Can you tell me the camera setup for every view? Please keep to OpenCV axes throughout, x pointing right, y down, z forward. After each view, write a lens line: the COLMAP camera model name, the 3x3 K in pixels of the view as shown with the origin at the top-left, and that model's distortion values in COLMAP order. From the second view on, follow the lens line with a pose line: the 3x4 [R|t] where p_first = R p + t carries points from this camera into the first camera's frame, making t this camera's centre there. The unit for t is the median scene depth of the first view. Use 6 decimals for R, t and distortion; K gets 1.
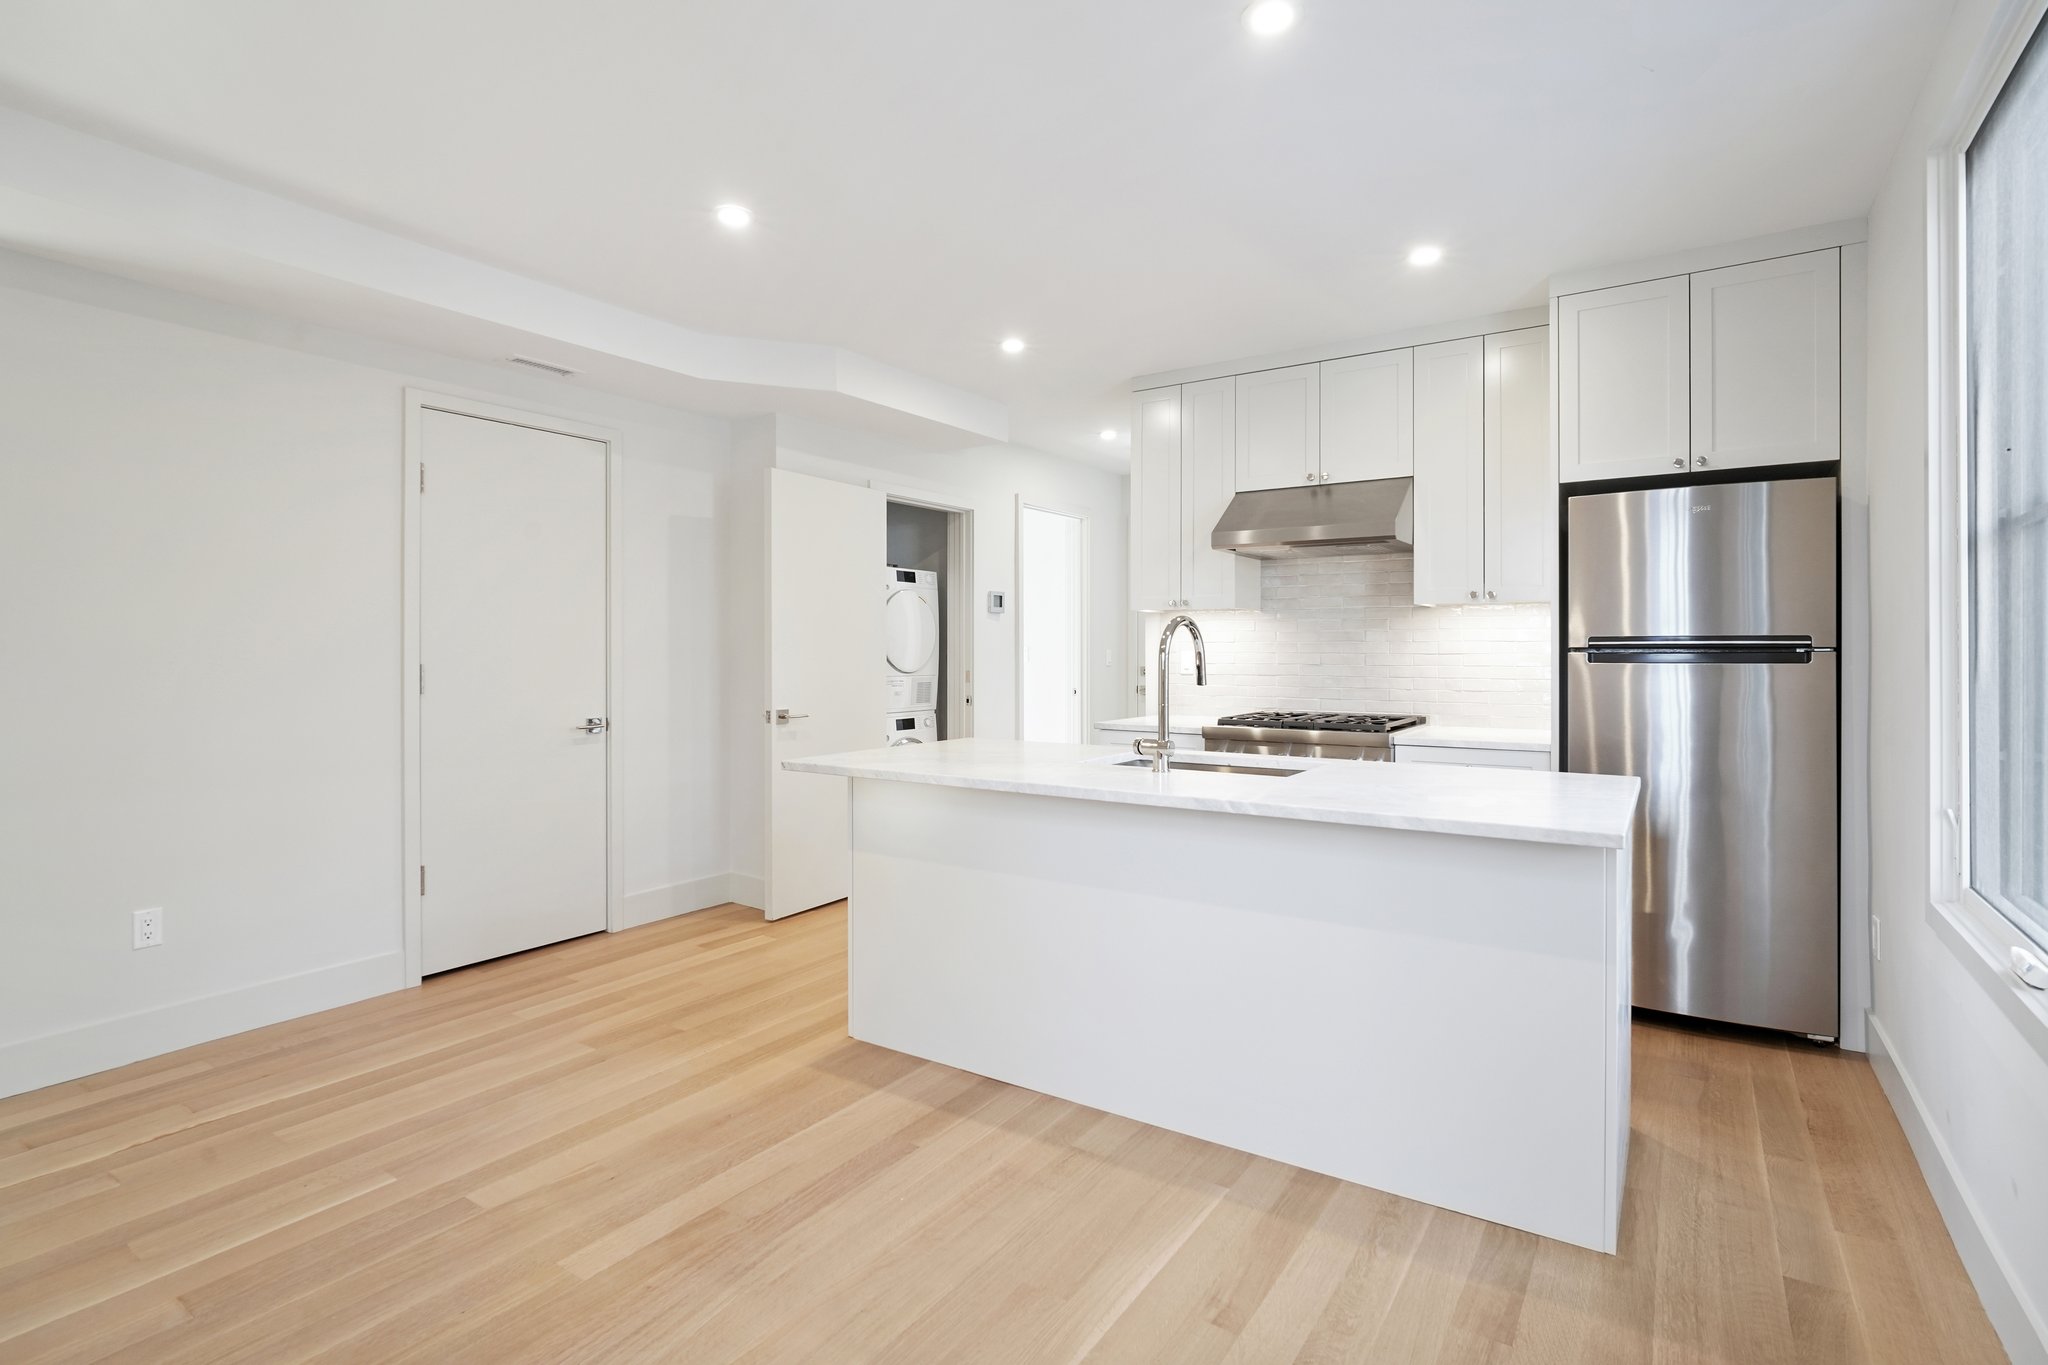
lens RADIAL K [[982.1, 0, 1030.1], [0, 982.1, 662.2], [0, 0, 1]] dist [-0.000001, 0.000455]
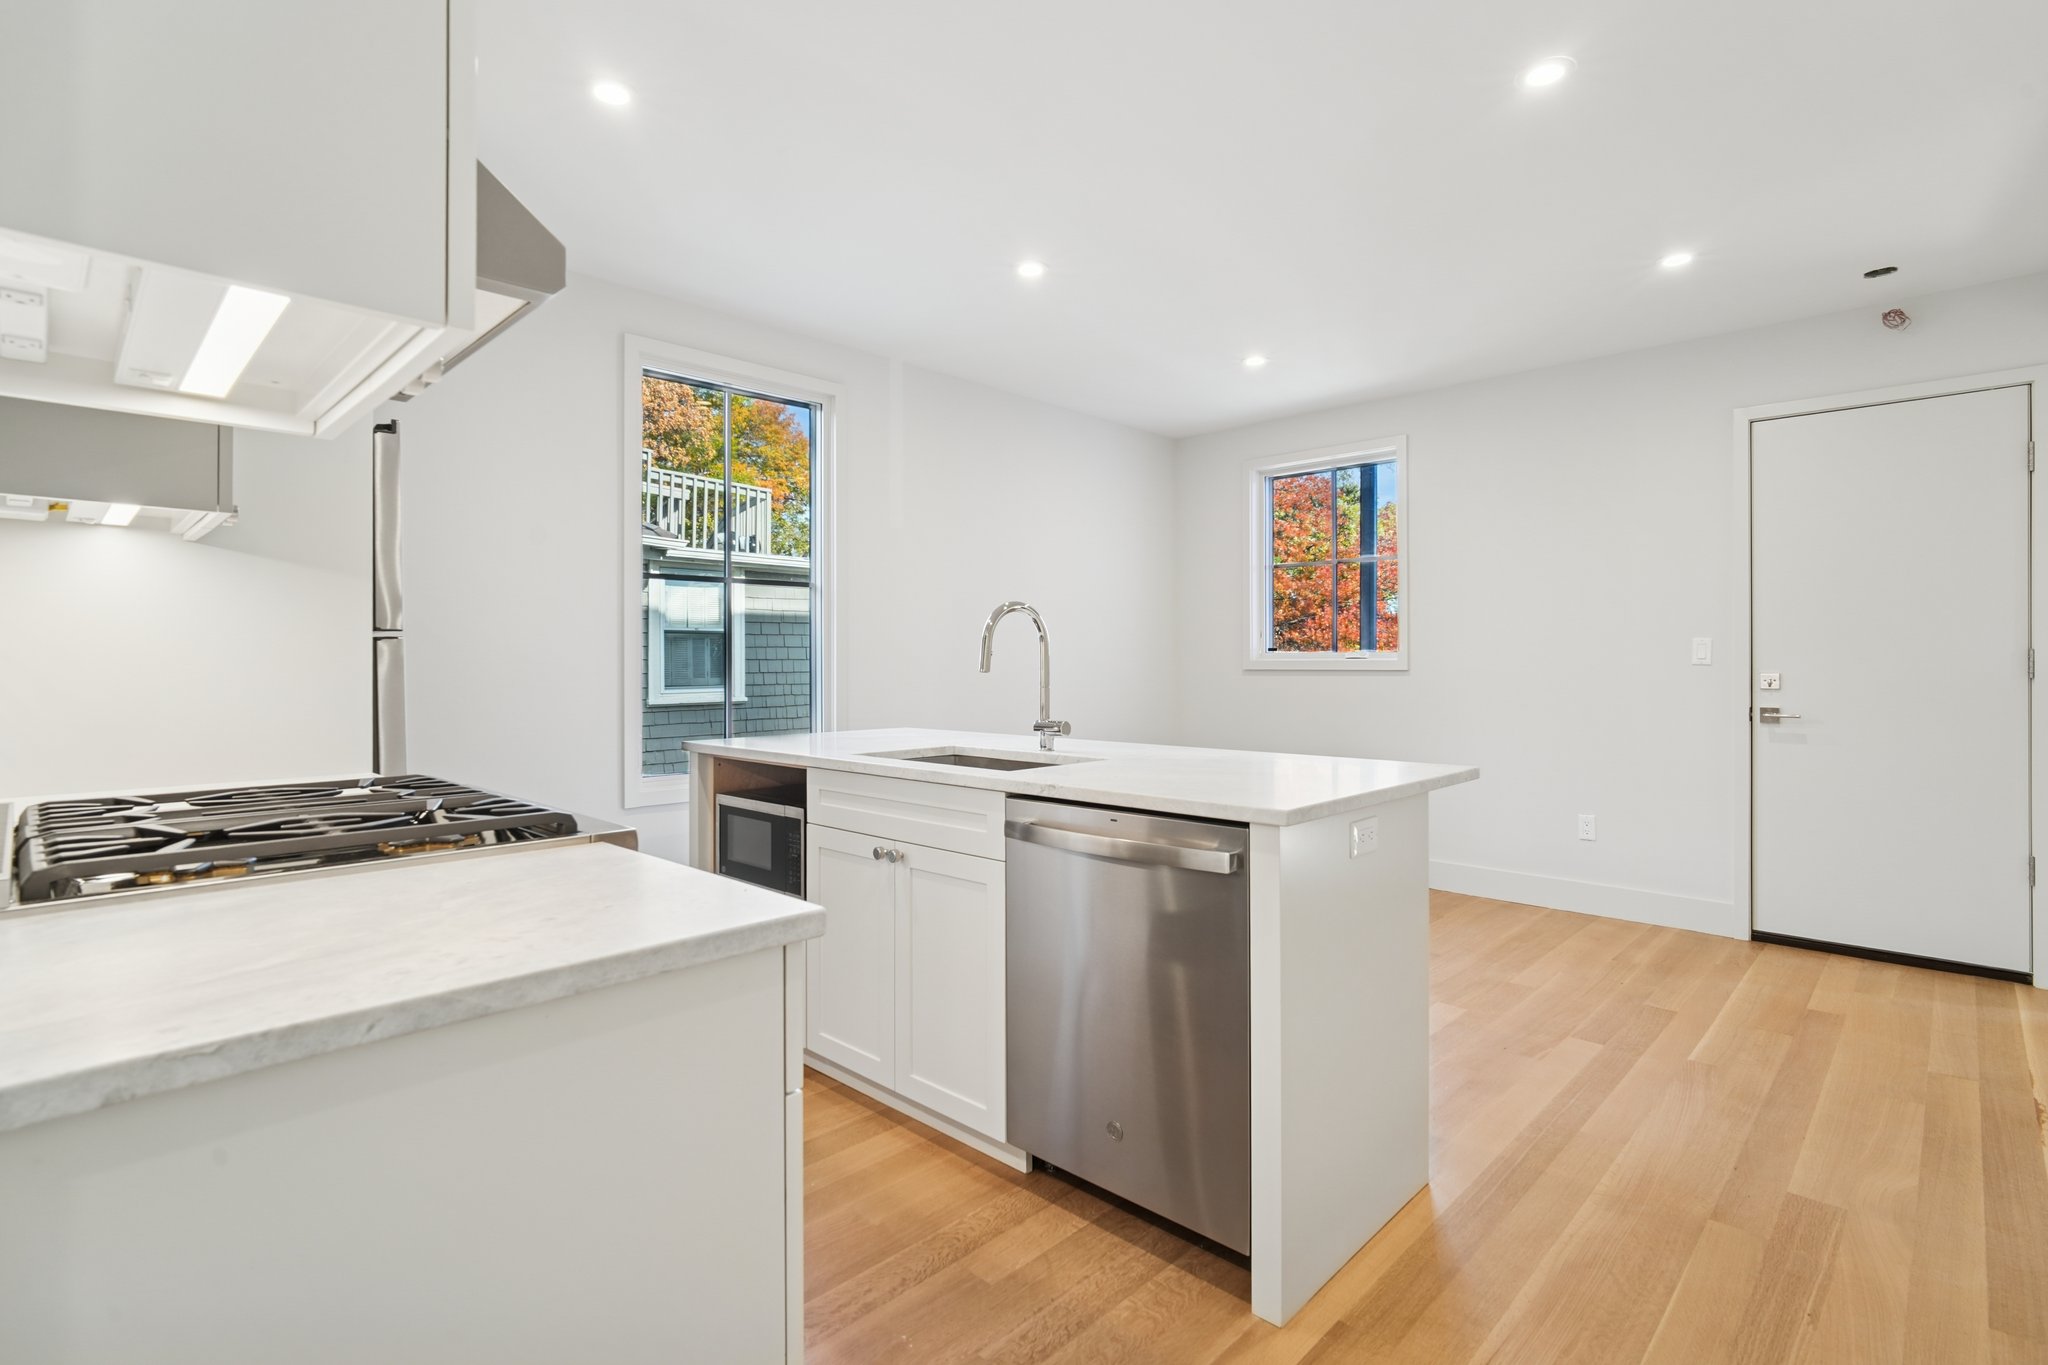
lens RADIAL K [[982.1, 0, 1030.1], [0, 982.1, 662.2], [0, 0, 1]] dist [-0.000001, 0.000455]
pose [[-0.983525, 0.001491, 0.180764, -0.038033], [0.002524, 0.999982, 0.005481, 0.008789], [-0.180753, 0.005847, -0.983511, 1.970945]]
